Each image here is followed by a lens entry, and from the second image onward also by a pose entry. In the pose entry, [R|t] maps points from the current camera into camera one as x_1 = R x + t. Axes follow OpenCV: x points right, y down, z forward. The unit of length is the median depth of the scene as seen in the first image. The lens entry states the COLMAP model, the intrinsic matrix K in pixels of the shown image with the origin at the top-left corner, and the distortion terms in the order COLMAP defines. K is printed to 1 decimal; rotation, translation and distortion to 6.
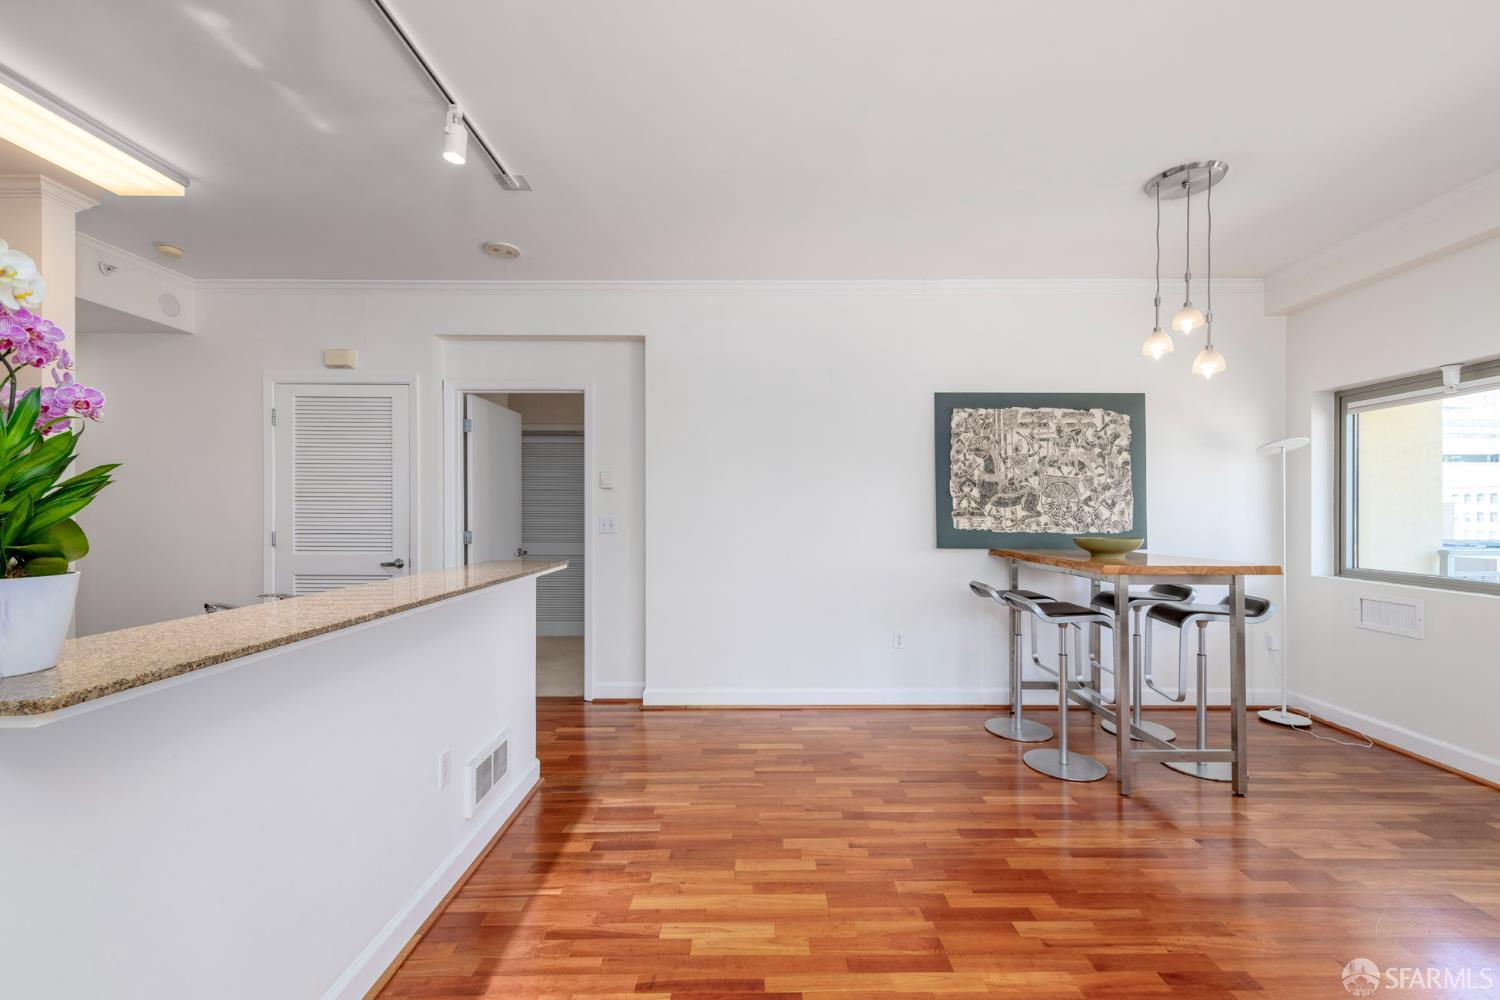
lens RADIAL K [[597.1, 0, 749.0], [0, 597.1, 503.8], [0, 0, 1]] dist [-0.000790, -0.000067]
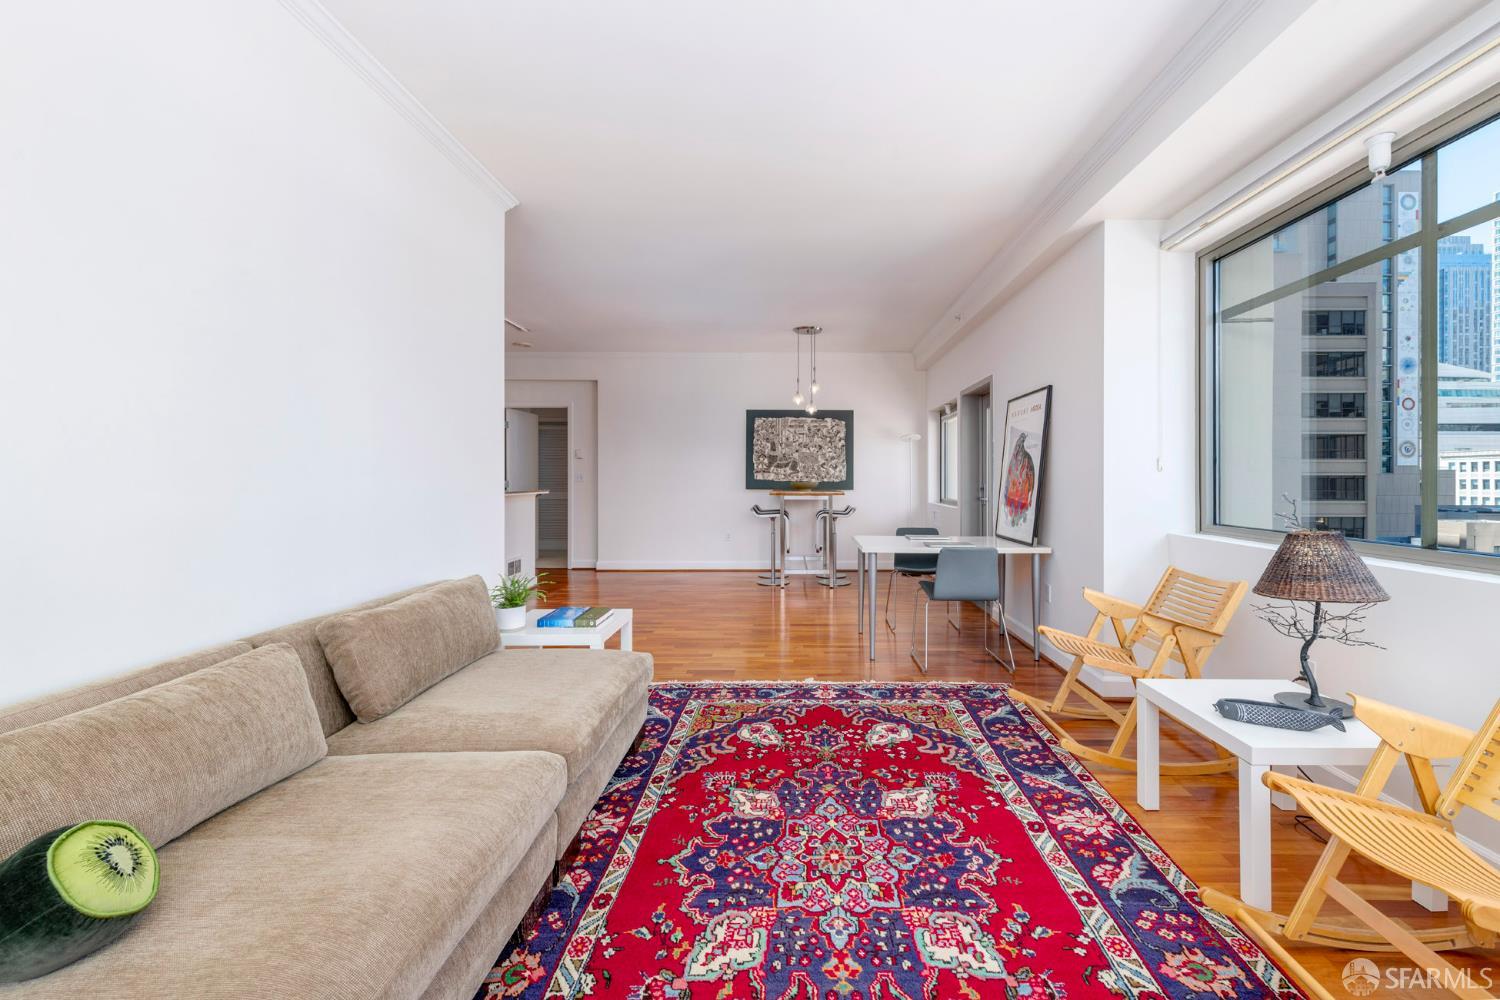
lens RADIAL K [[597.1, 0, 795.7], [0, 597.1, 479.4], [0, 0, 1]] dist [-0.000790, -0.000067]
pose [[0.999888, 0.001012, 0.014951, 0.446545], [-0.001217, 0.999905, 0.013715, 0.015136], [-0.014935, -0.013732, 0.999794, -0.960112]]
